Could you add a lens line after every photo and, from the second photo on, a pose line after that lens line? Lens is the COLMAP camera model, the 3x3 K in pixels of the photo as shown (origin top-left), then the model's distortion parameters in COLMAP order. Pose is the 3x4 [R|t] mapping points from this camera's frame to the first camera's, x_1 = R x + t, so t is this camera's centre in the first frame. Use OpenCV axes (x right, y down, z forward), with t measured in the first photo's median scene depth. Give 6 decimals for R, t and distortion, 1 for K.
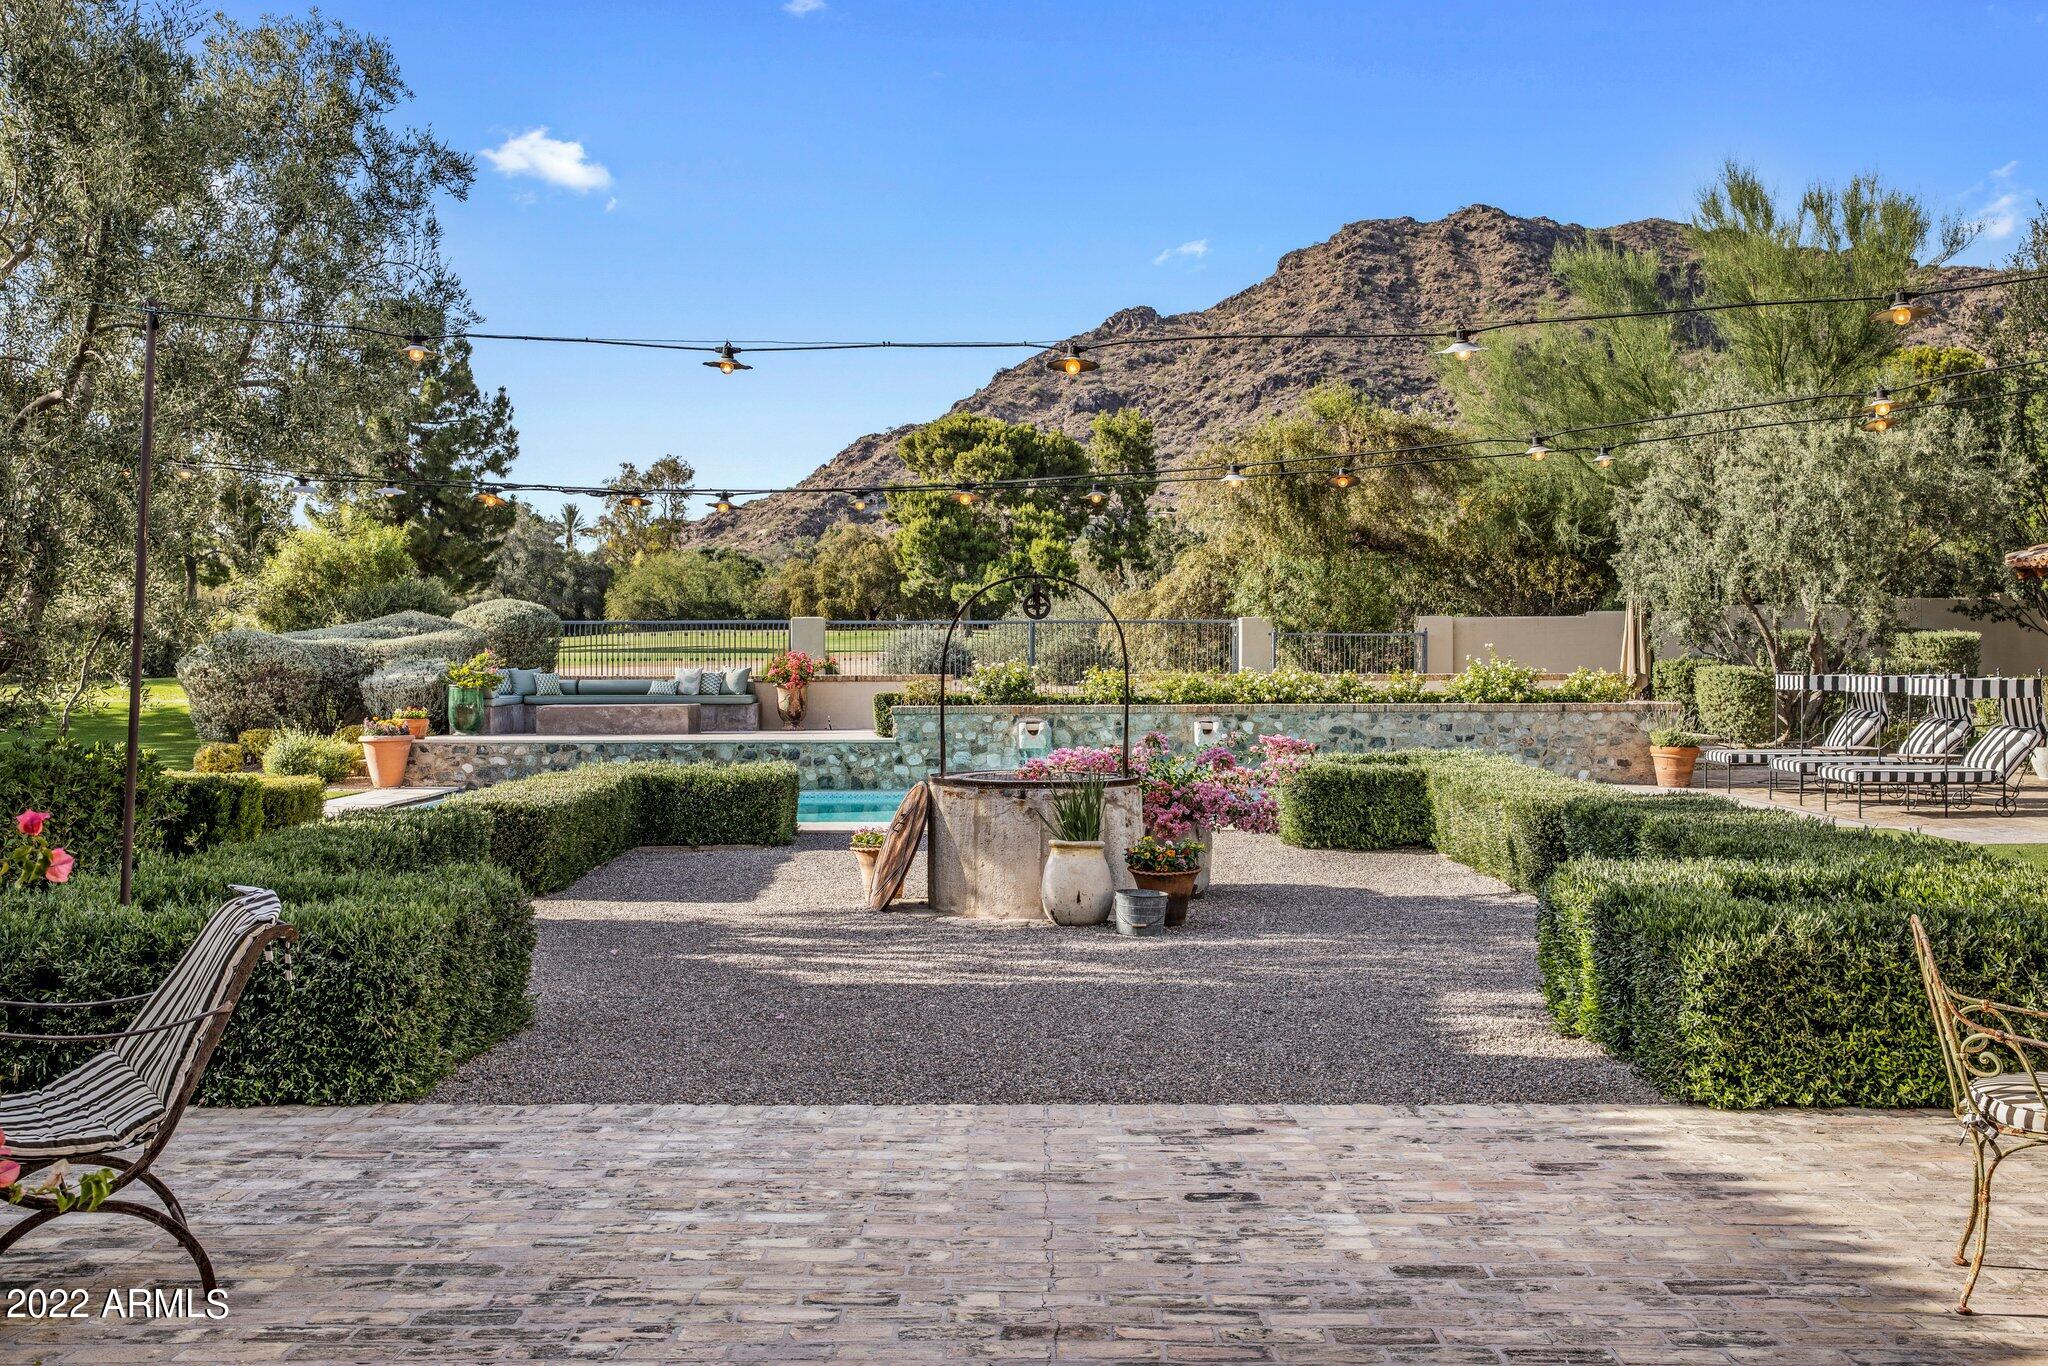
lens RADIAL K [[2043.7, 0, 1024.0], [0, 2043.7, 683.0], [0, 0, 1]] dist [0.005386, 0.013636]
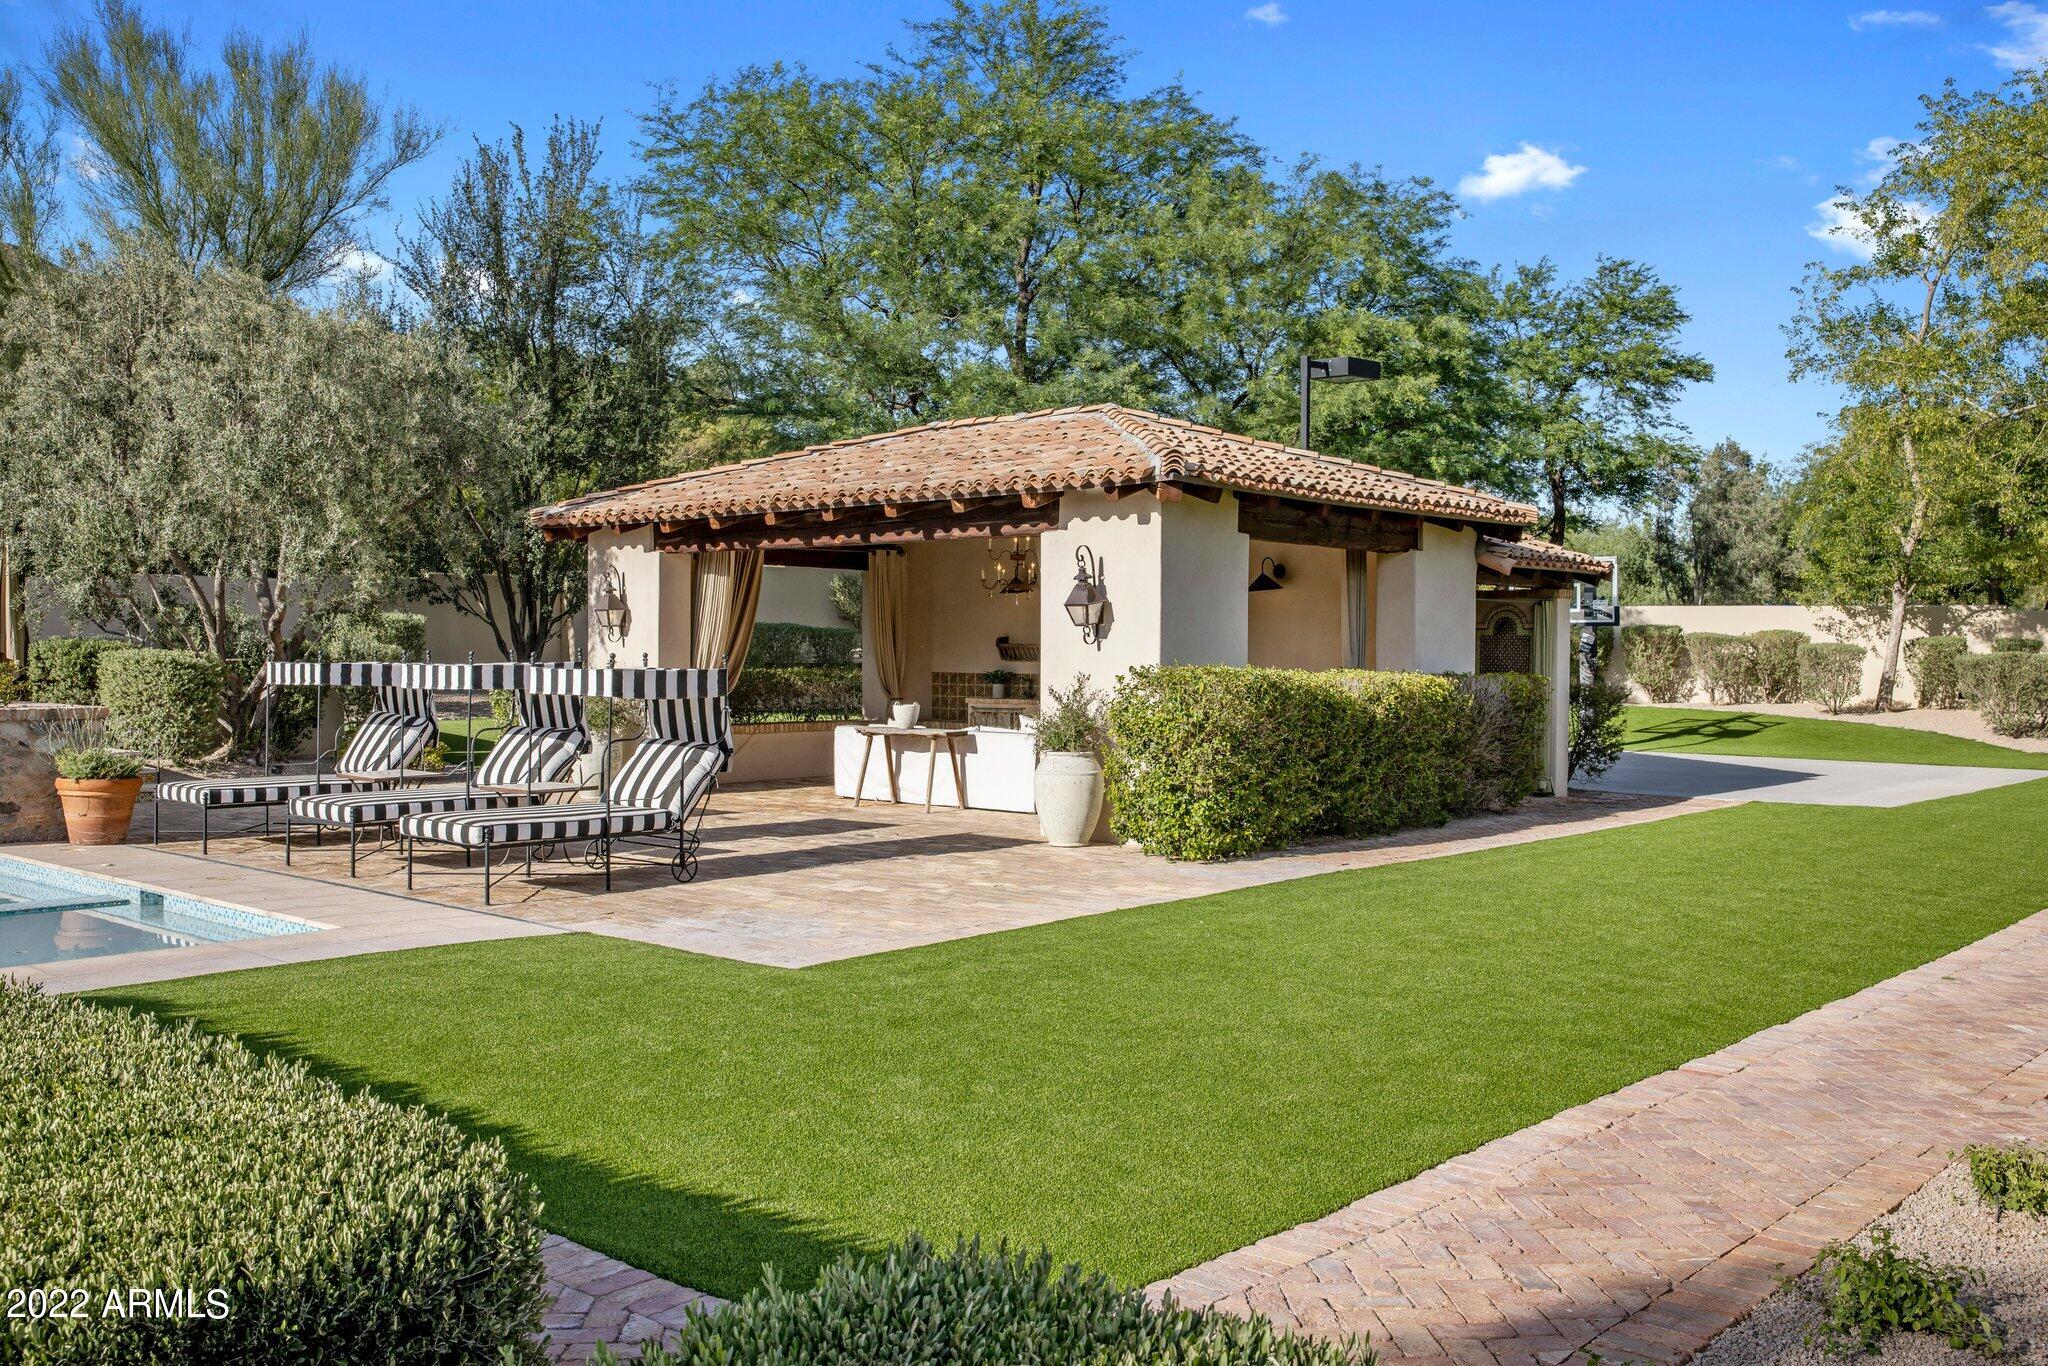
lens RADIAL K [[1786.7, 0, 1024.0], [0, 1786.7, 683.0], [0, 0, 1]] dist [-0.080968, 0.157203]
pose [[0.660719, -0.003257, 0.750626, 0.092713], [-0.000829, 0.999987, 0.005069, -0.000345], [-0.750633, -0.003972, 0.660708, 0.397726]]
